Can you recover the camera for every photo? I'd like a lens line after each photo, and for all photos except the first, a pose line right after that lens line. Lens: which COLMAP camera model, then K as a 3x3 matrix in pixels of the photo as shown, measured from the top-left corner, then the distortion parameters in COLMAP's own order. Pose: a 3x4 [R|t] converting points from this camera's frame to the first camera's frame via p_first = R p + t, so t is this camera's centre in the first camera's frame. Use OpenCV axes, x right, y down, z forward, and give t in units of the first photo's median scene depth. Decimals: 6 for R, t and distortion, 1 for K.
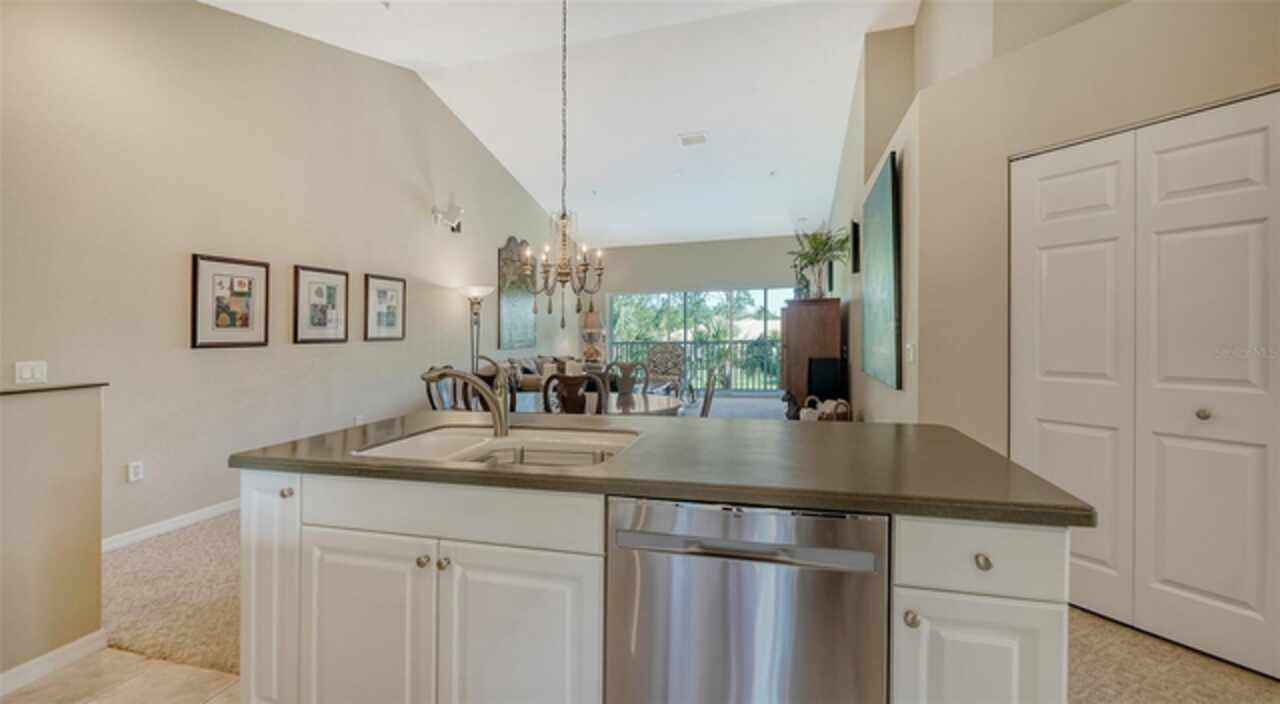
lens RADIAL K [[534.5, 0, 624.4], [0, 534.5, 369.7], [0, 0, 1]] dist [0.001912, 0.000093]
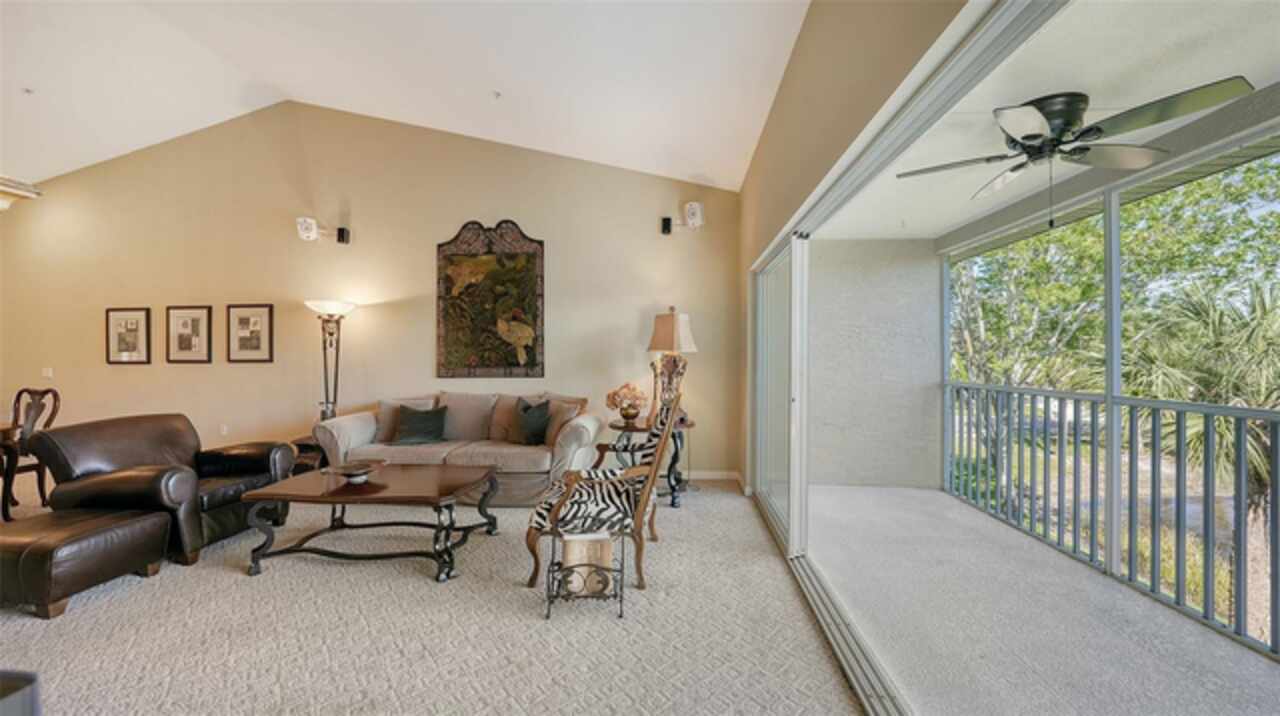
lens RADIAL K [[451.7, 0, 640.6], [0, 451.7, 350.9], [0, 0, 1]] dist [-0.013064, 0.000222]
pose [[0.202407, 0.006894, -0.979277, 0.511038], [-0.068609, 0.997618, -0.007158, -0.105308], [0.976895, 0.068636, 0.202398, 1.324551]]
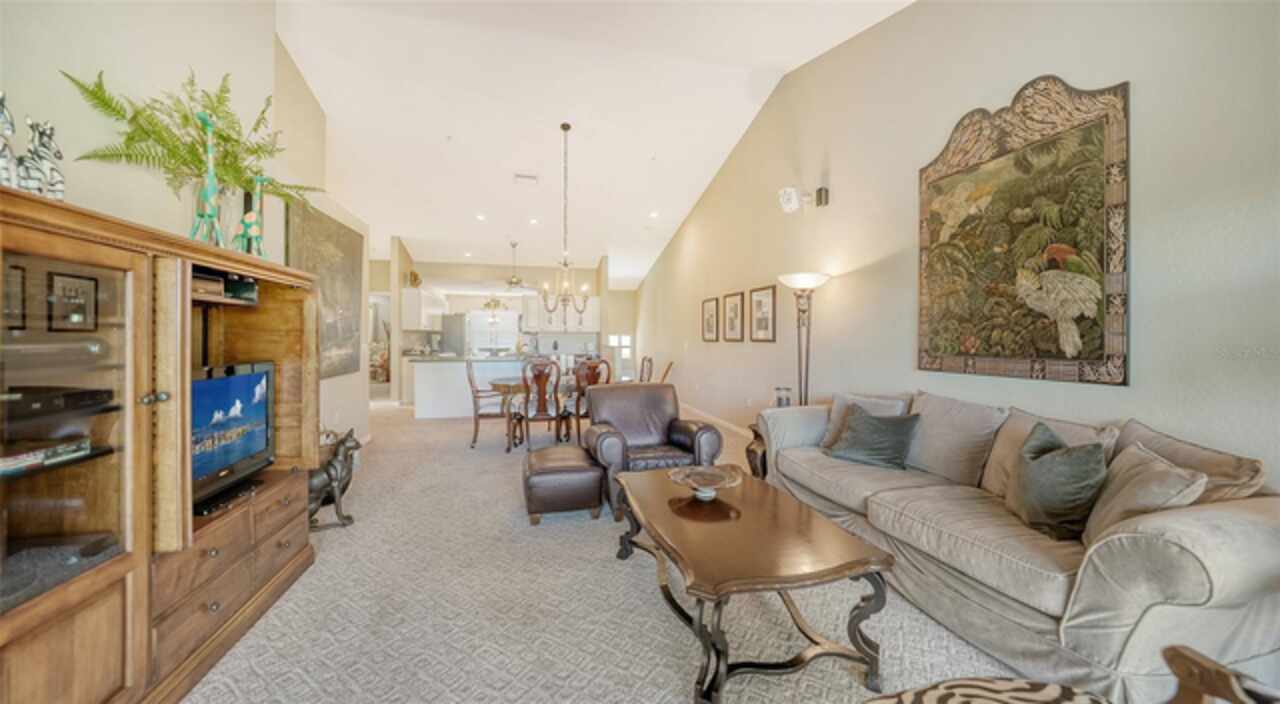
lens RADIAL K [[451.7, 0, 639.5], [0, 451.7, 333.7], [0, 0, 1]] dist [-0.013064, 0.000222]
pose [[-0.860121, 0.009368, -0.510004, 0.238468], [-0.027266, 0.997558, 0.064308, -0.106401], [0.509360, 0.069219, -0.857765, 1.413500]]
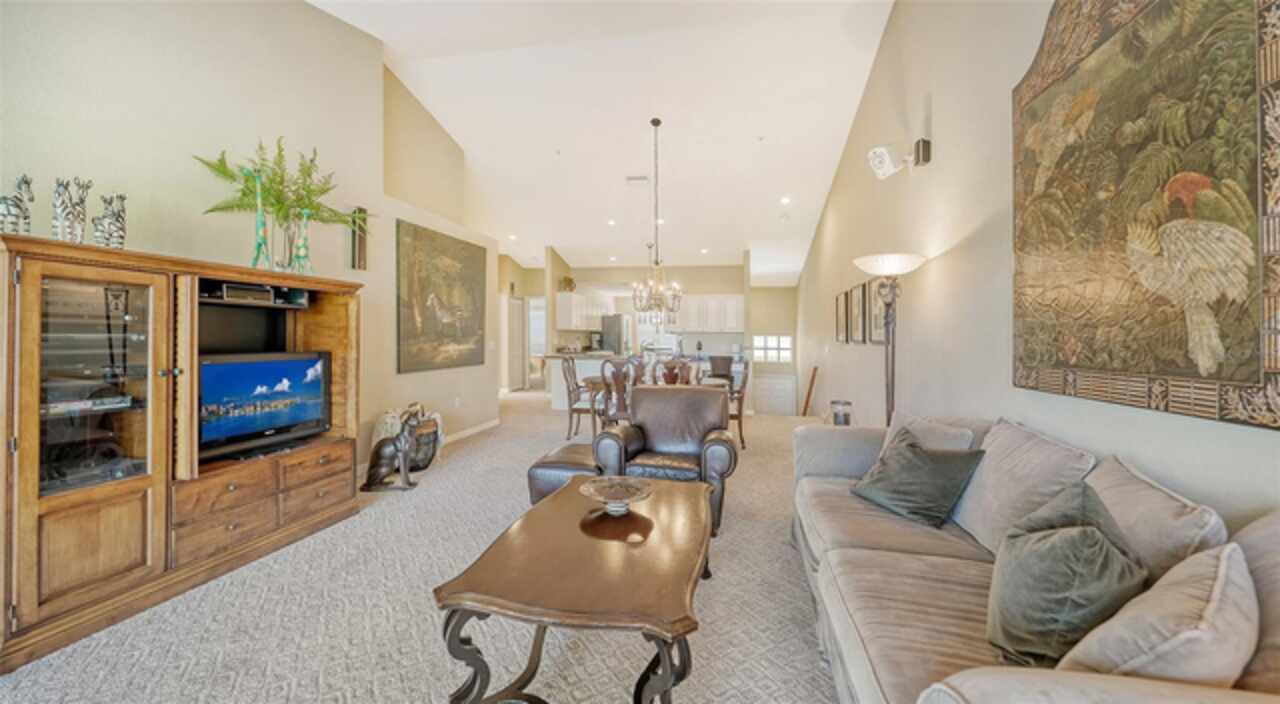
lens RADIAL K [[467.4, 0, 639.9], [0, 467.4, 329.8], [0, 0, 1]] dist [-0.003633, 0.000306]
pose [[-0.996457, 0.002414, -0.084074, 0.029768], [-0.002625, 0.998209, 0.059770, -0.105387], [0.084067, 0.059779, -0.994665, 1.465001]]
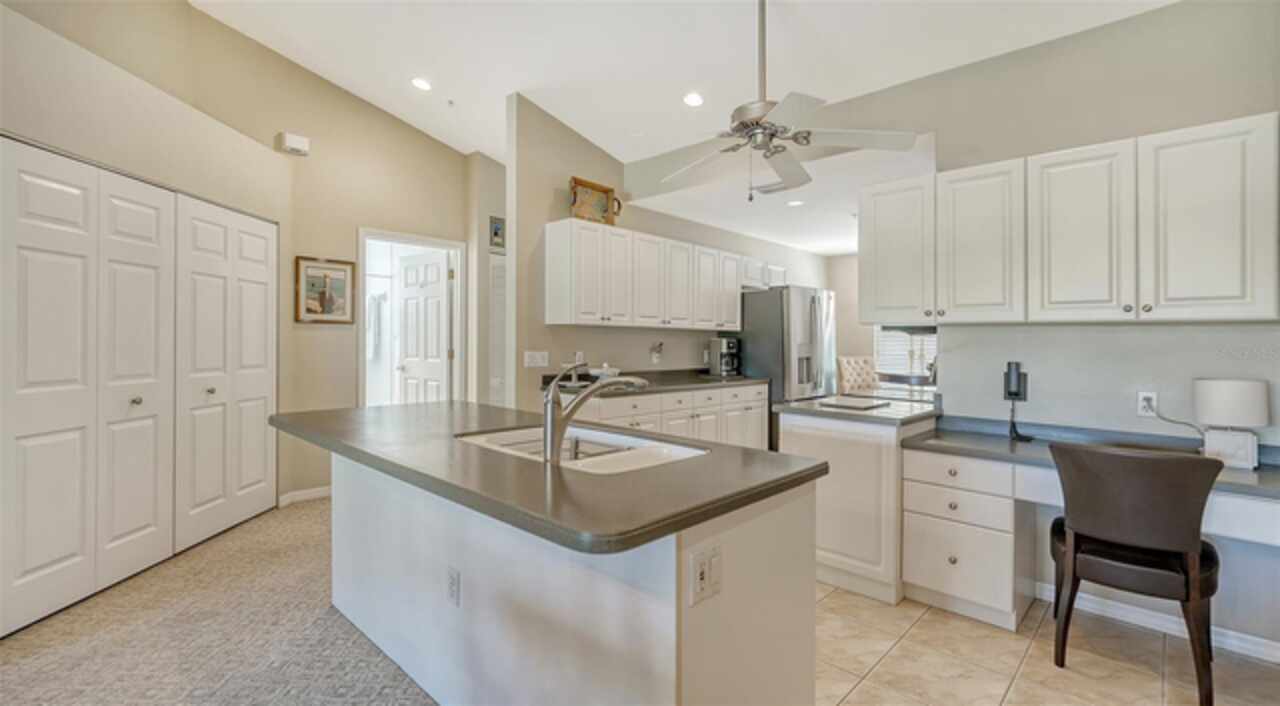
lens RADIAL K [[596.9, 0, 627.5], [0, 596.9, 349.7], [0, 0, 1]] dist [-0.001826, 0.002753]
pose [[-0.899042, -0.002180, 0.437857, -0.215688], [0.033211, 0.996767, 0.073155, -0.035139], [-0.436601, 0.080311, -0.896063, 0.547444]]
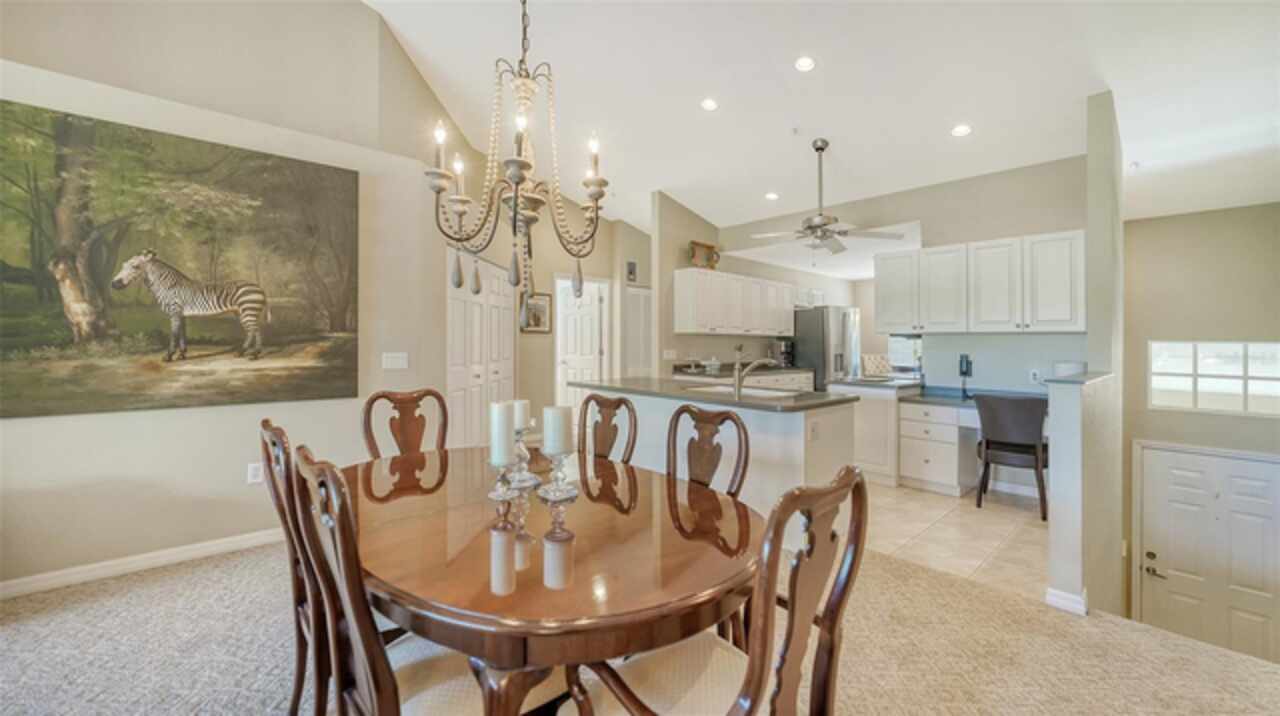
lens RADIAL K [[517.6, 0, 639.5], [0, 517.6, 348.8], [0, 0, 1]] dist [-0.004588, -0.000074]
pose [[-0.868967, 0.001096, 0.494868, -0.245813], [0.039067, 0.997029, 0.066392, -0.054449], [-0.493325, 0.077026, -0.866428, 0.835506]]
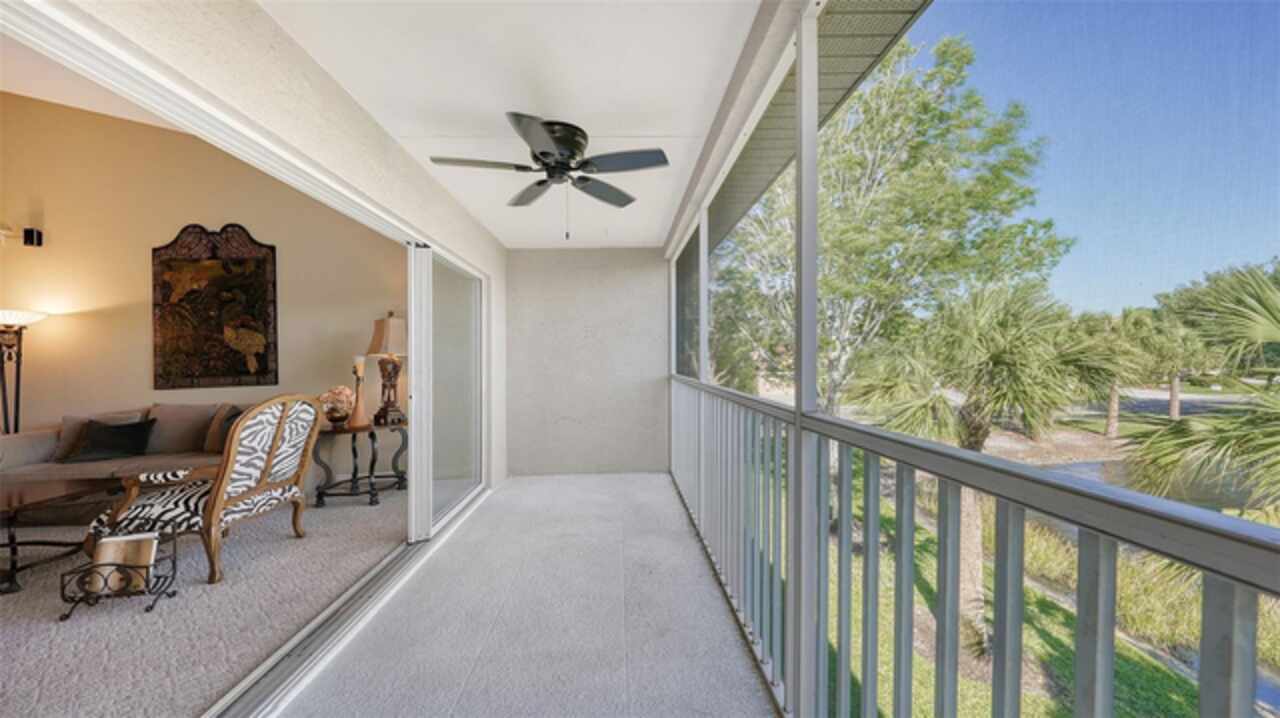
lens RADIAL K [[452.3, 0, 648.0], [0, 452.3, 349.7], [0, 0, 1]] dist [-0.000650, -0.000100]
pose [[0.356470, -0.010169, -0.934251, 0.642840], [-0.038916, 0.998911, -0.025721, -0.117172], [0.933496, 0.045526, 0.355686, 1.607885]]
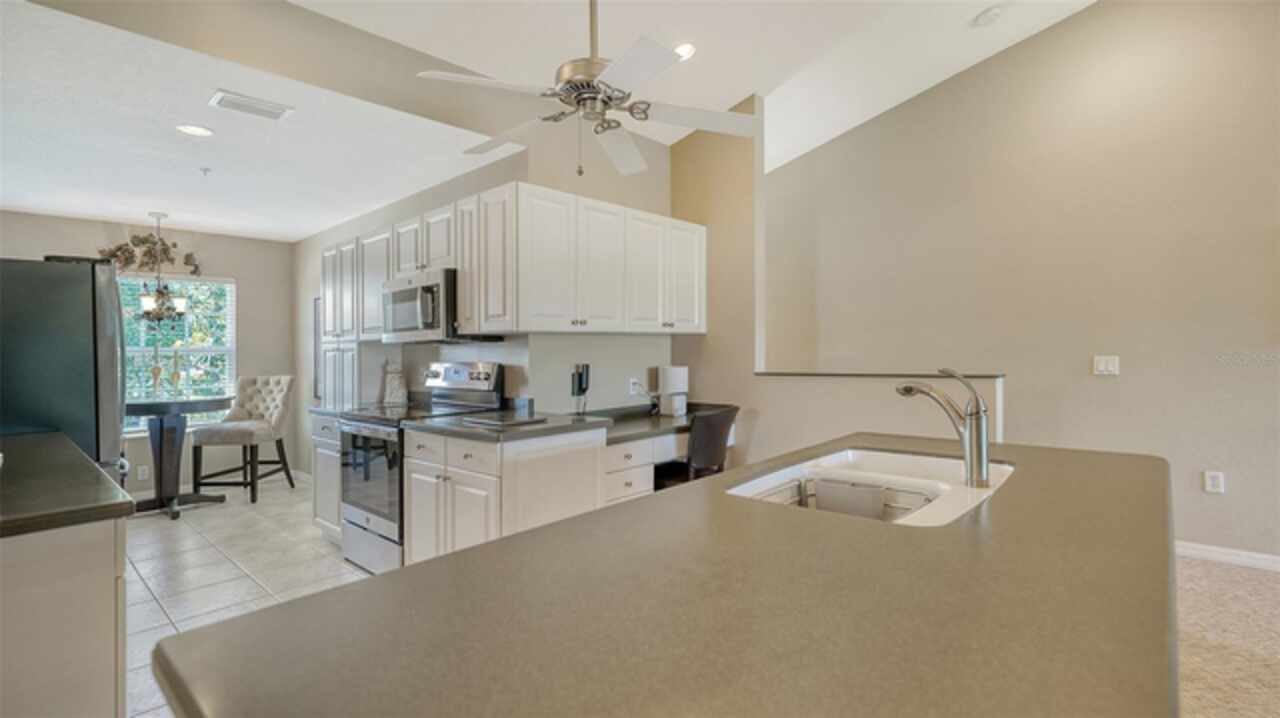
lens RADIAL K [[596.9, 0, 676.0], [0, 596.9, 342.4], [0, 0, 1]] dist [-0.001826, 0.002753]
pose [[-0.413243, 0.016590, -0.910470, 0.202598], [-0.036618, 0.998723, 0.034818, -0.025373], [0.909884, 0.047728, -0.412108, 0.317258]]
